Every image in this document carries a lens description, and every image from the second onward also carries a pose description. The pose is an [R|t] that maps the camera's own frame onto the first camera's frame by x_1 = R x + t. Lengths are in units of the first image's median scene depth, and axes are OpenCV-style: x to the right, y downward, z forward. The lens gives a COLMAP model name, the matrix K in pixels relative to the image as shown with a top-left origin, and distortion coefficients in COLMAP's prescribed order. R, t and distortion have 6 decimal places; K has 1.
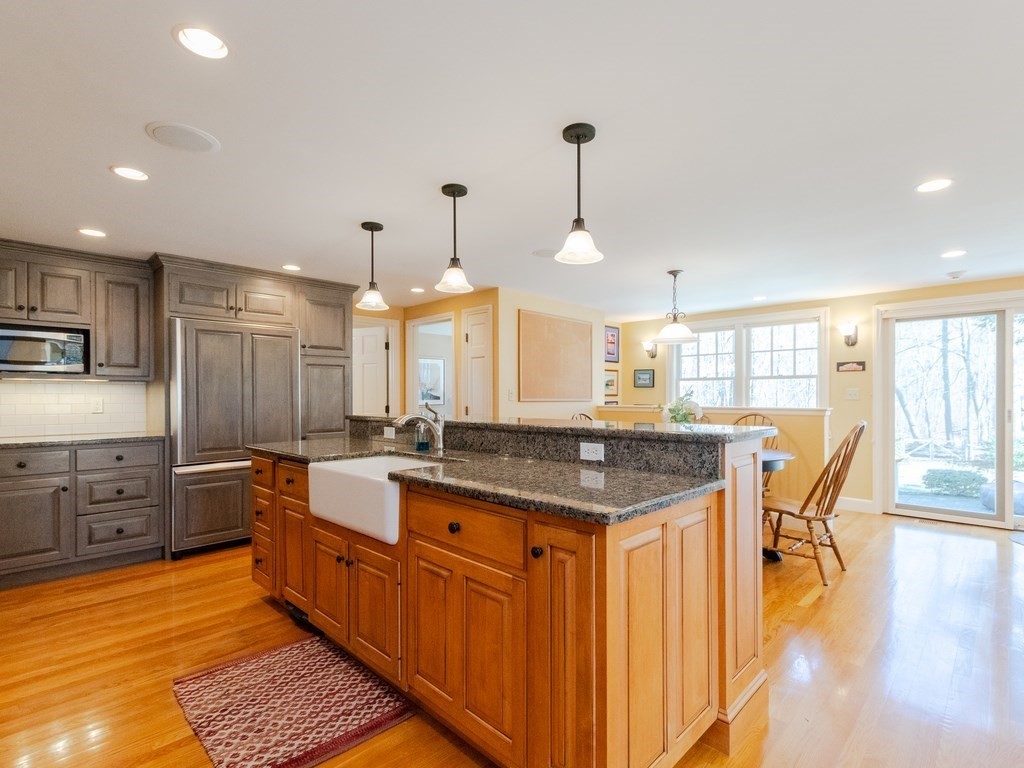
lens RADIAL K [[500.8, 0, 516.1], [0, 500.8, 400.9], [0, 0, 1]] dist [0.001004, -0.000573]
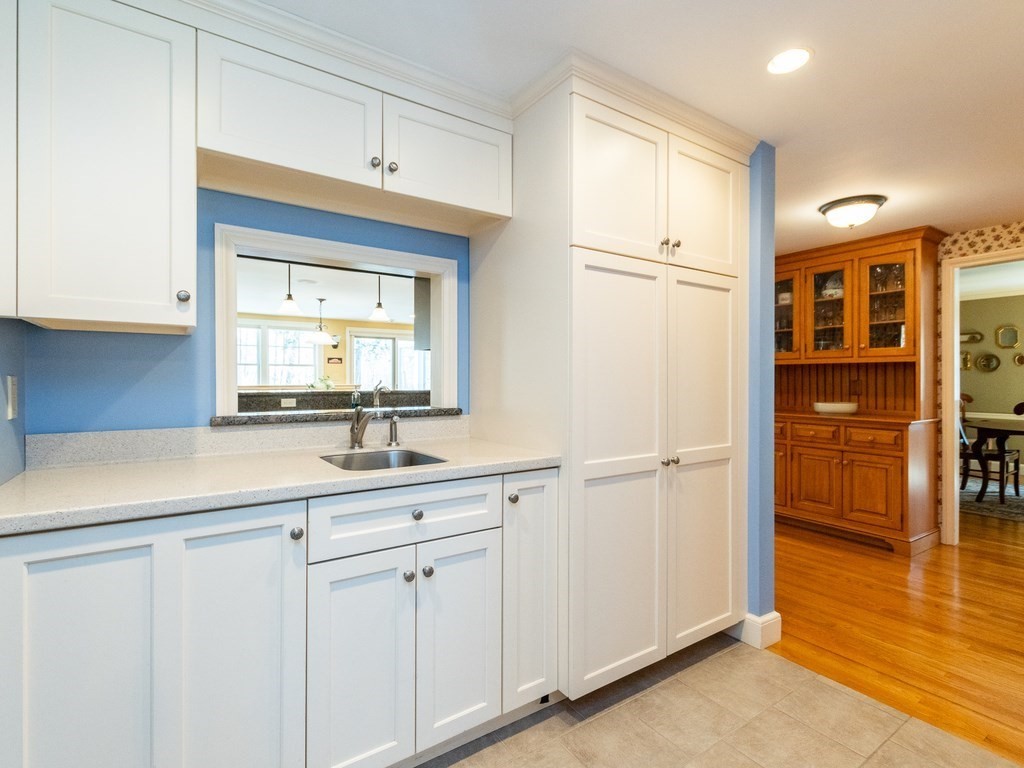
lens RADIAL K [[499.2, 0, 510.0], [0, 499.2, 390.3], [0, 0, 1]] dist [0.000178, -0.000258]
pose [[0.202032, -0.018070, 0.979212, -0.907075], [0.009265, 0.999820, 0.016539, 0.010628], [-0.979335, 0.005731, 0.202164, 0.069754]]
